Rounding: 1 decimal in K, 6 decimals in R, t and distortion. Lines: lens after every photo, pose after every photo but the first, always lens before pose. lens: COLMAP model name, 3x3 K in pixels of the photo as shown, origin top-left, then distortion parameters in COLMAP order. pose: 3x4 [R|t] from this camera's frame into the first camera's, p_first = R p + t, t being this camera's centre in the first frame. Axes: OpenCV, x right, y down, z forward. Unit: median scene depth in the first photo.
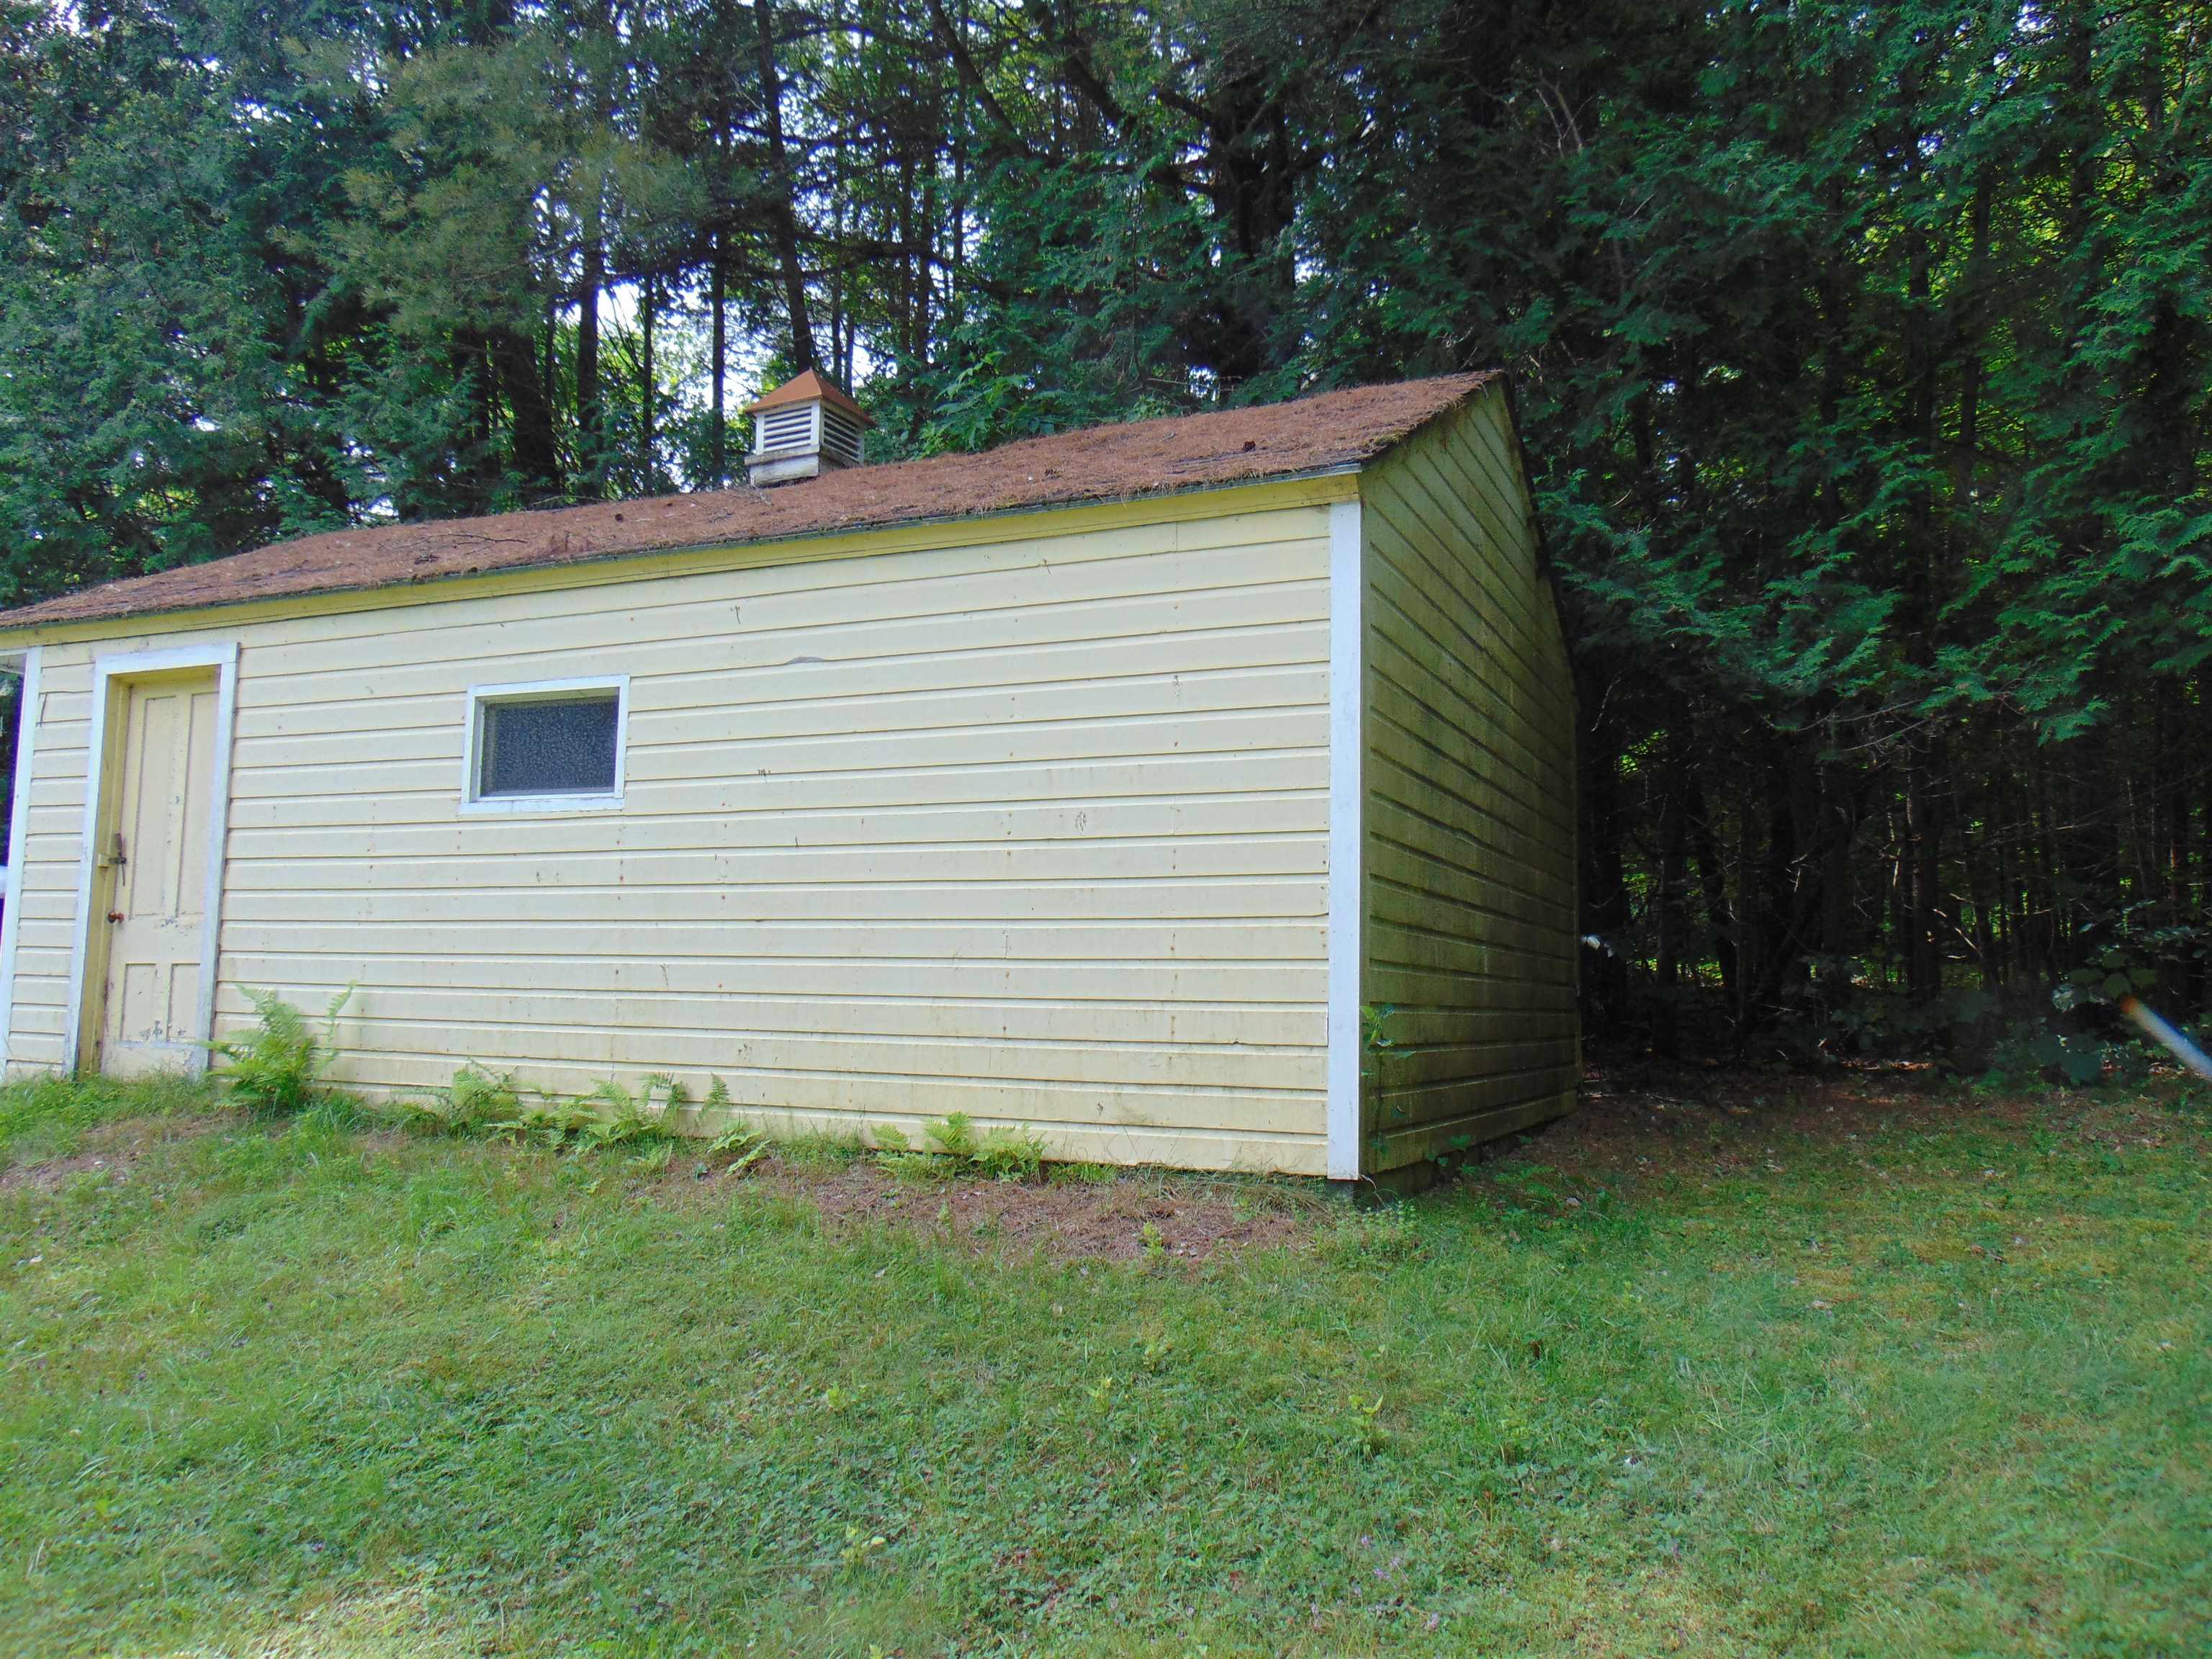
lens RADIAL K [[1649.7, 0, 1104.9], [0, 1649.7, 833.3], [0, 0, 1]] dist [-0.013373, 0.022346]
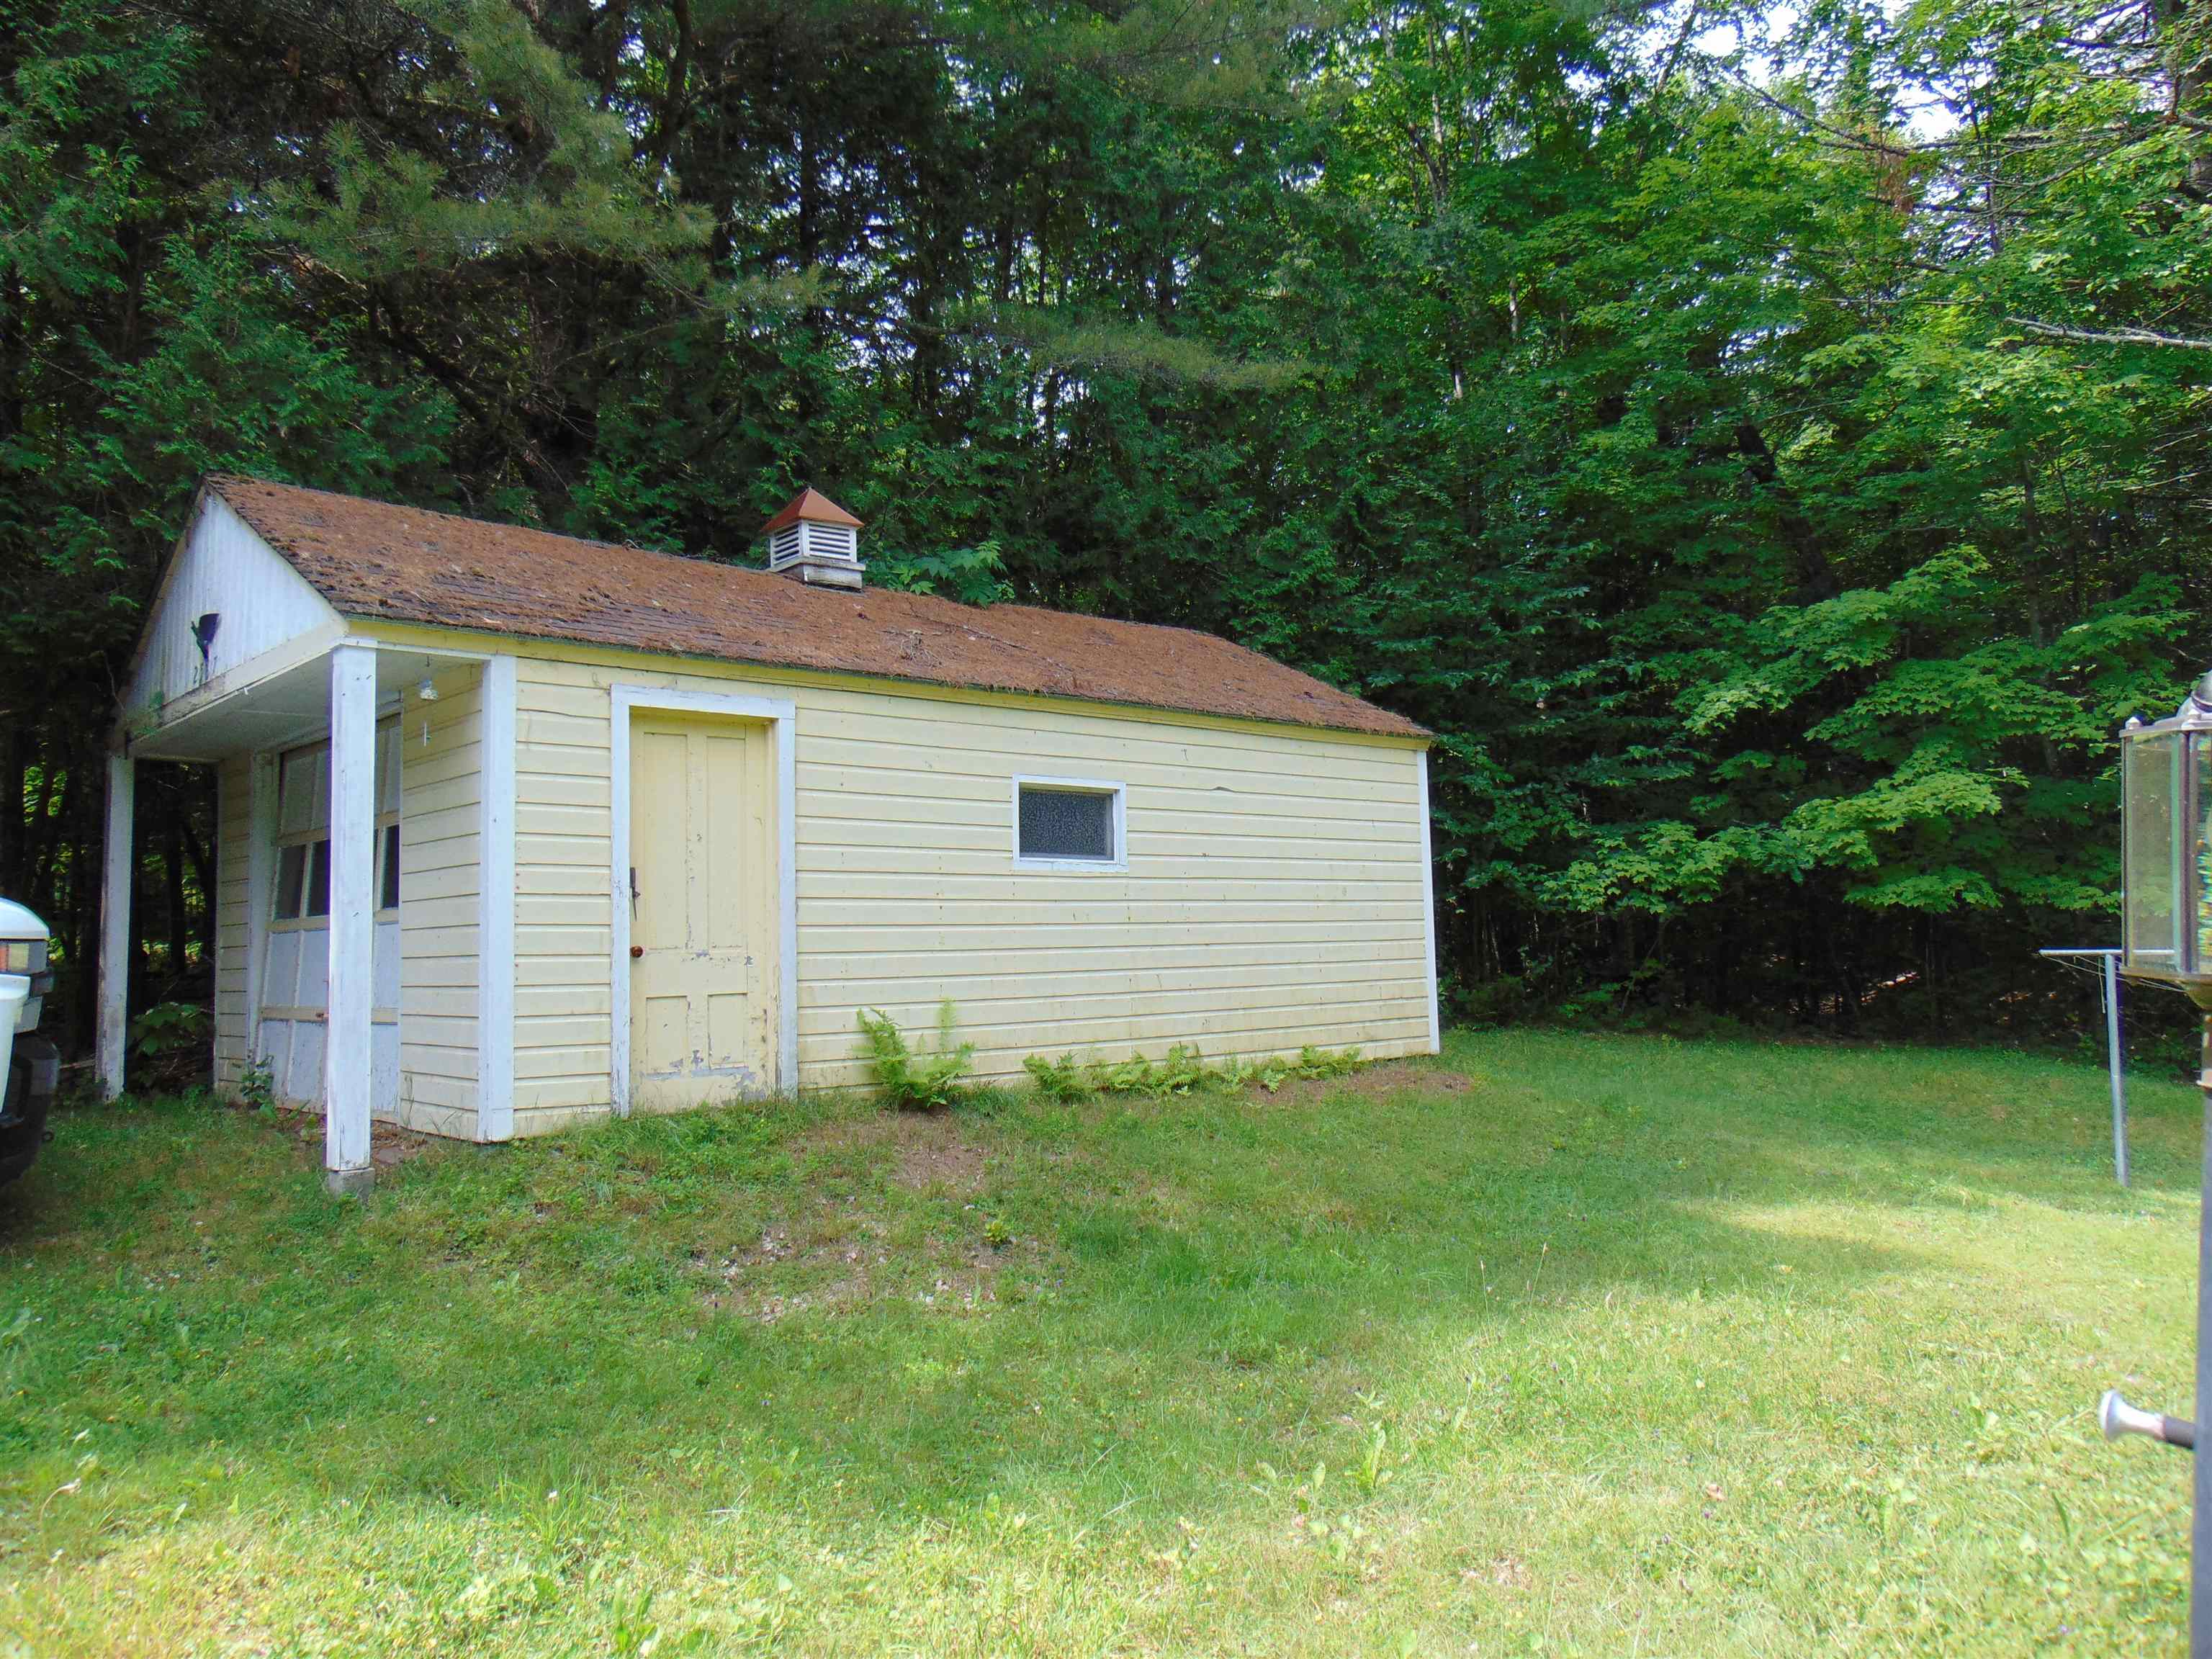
lens RADIAL K [[1649.7, 0, 1105.4], [0, 1649.7, 829.1], [0, 0, 1]] dist [-0.013373, 0.022346]
pose [[0.391727, 0.039923, 0.919215, -1.598816], [-0.058009, 0.998142, -0.018630, -0.023489], [-0.918251, -0.046025, 0.393315, 0.400109]]
